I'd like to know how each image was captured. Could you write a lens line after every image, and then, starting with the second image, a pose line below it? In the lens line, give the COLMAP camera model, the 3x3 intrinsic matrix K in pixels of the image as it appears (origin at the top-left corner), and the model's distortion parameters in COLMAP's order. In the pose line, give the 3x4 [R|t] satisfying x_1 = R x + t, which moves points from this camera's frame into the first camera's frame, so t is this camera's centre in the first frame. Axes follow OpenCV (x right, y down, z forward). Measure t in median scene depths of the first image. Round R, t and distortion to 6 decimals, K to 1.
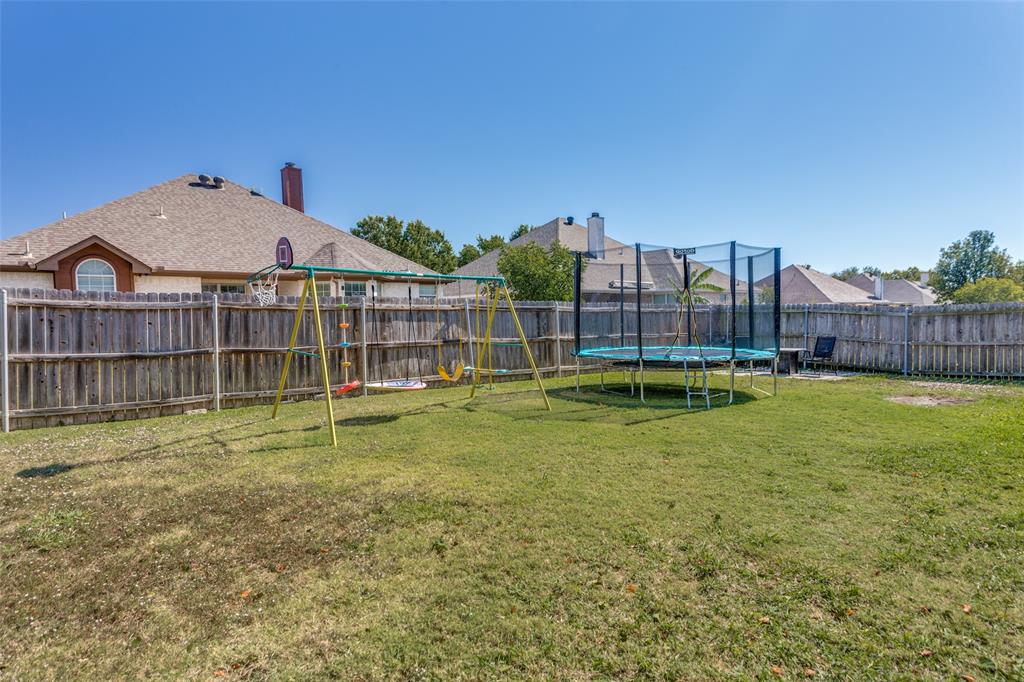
lens RADIAL K [[588.1, 0, 513.9], [0, 588.1, 332.9], [0, 0, 1]] dist [-0.004828, 0.000905]
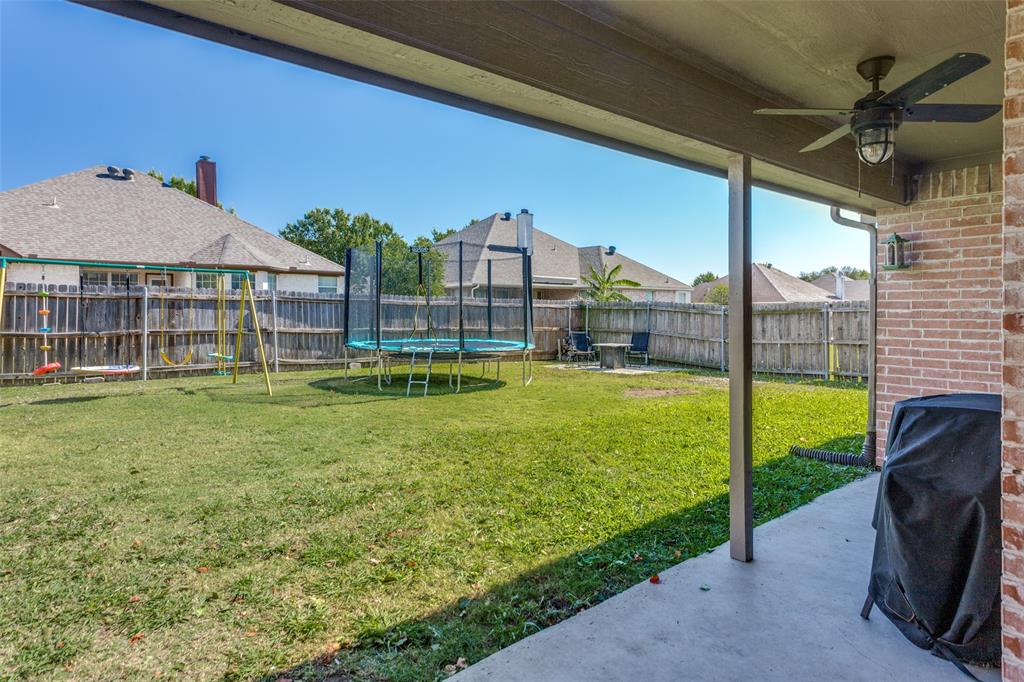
lens RADIAL K [[588.1, 0, 491.8], [0, 588.1, 305.4], [0, 0, 1]] dist [-0.004828, 0.000905]
pose [[0.999840, 0.017815, -0.001304, 0.208398], [-0.017850, 0.999204, -0.035663, -0.000331], [0.000668, 0.035680, 0.999363, -0.033657]]
